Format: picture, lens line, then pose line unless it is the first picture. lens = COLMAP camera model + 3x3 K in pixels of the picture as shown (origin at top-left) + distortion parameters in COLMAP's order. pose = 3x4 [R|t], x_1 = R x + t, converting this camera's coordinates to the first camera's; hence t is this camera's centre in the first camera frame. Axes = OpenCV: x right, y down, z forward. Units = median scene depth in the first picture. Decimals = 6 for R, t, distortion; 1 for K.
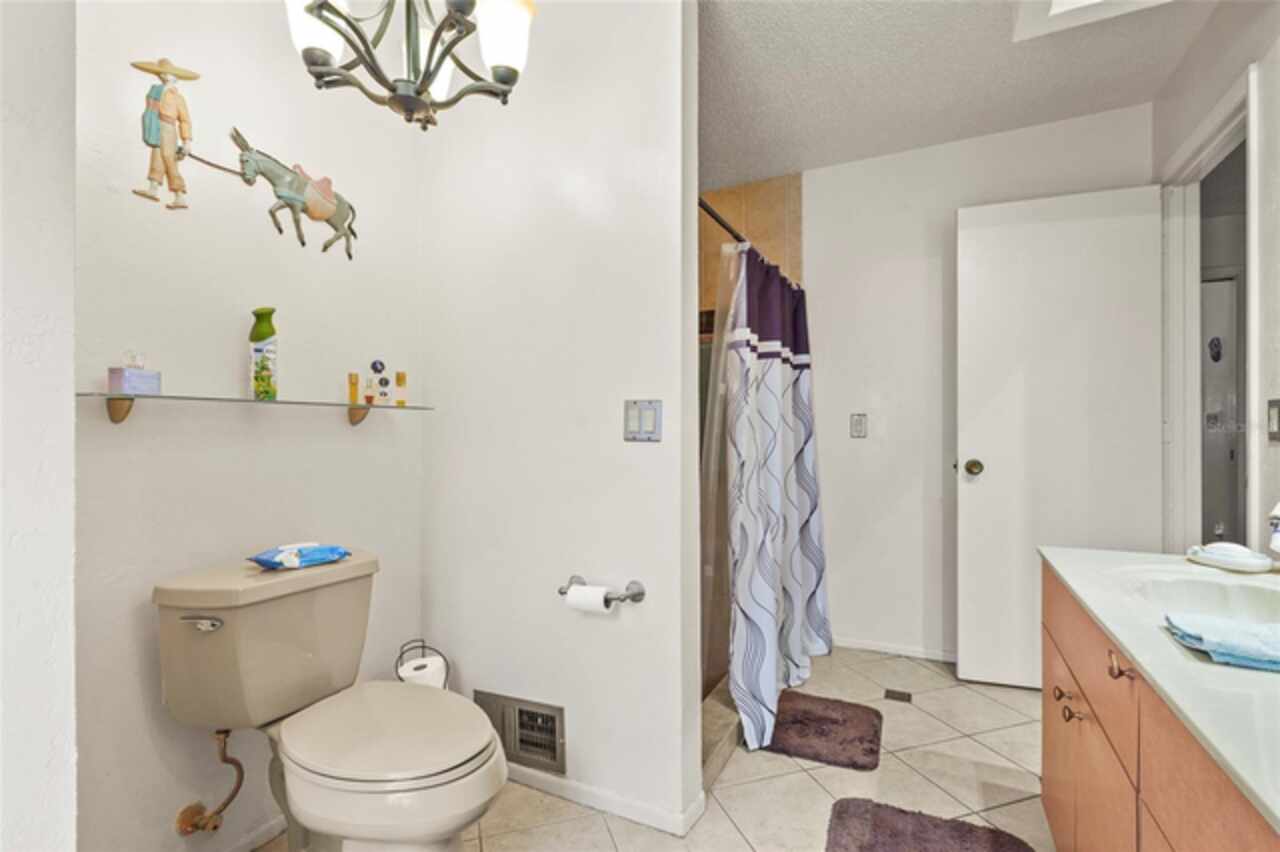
lens RADIAL K [[584.3, 0, 646.4], [0, 584.3, 432.0], [0, 0, 1]] dist [-0.002908, 0.000576]
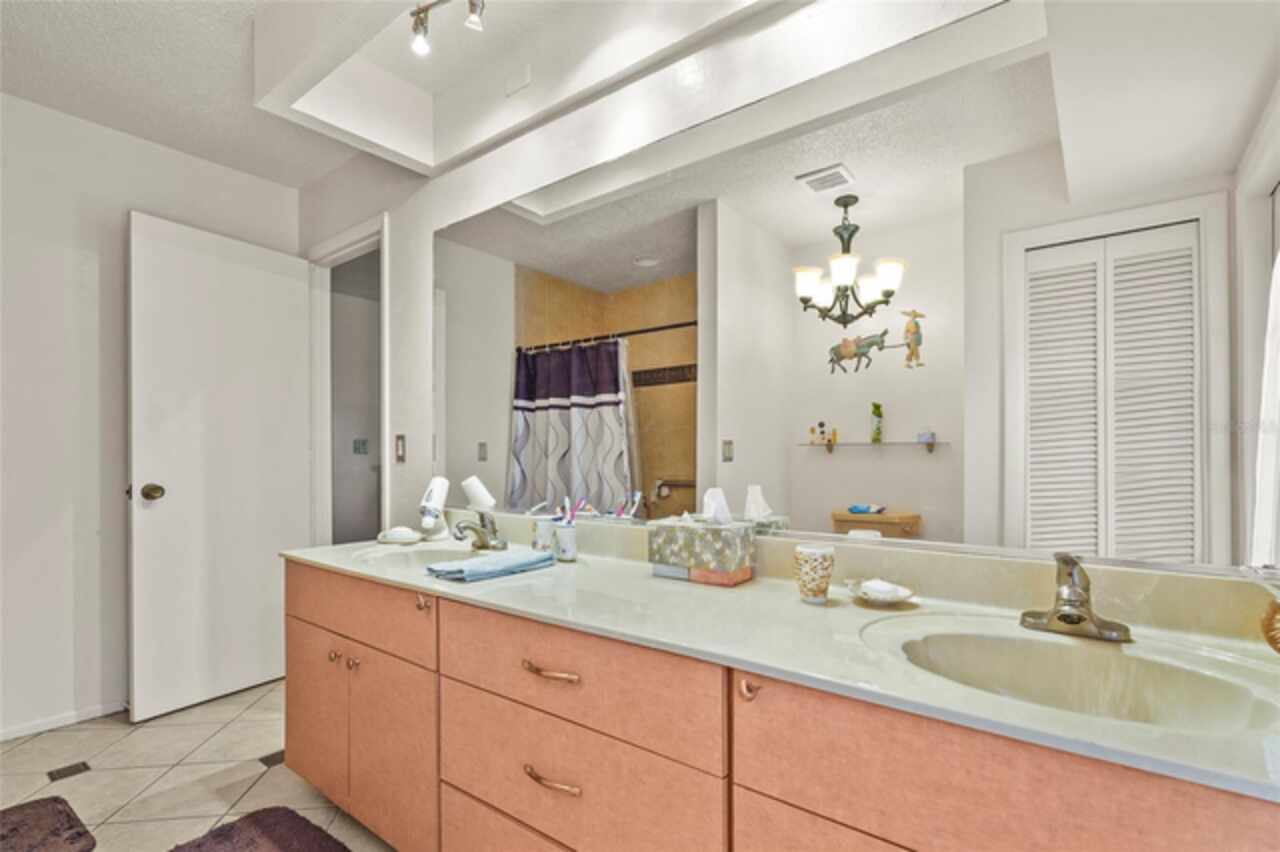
lens RADIAL K [[584.3, 0, 644.9], [0, 584.3, 455.9], [0, 0, 1]] dist [-0.002908, 0.000576]
pose [[0.192576, 0.004992, 0.981269, -0.248548], [-0.003898, 0.999983, -0.004322, 0.003659], [-0.981274, -0.002993, 0.192592, 0.039529]]
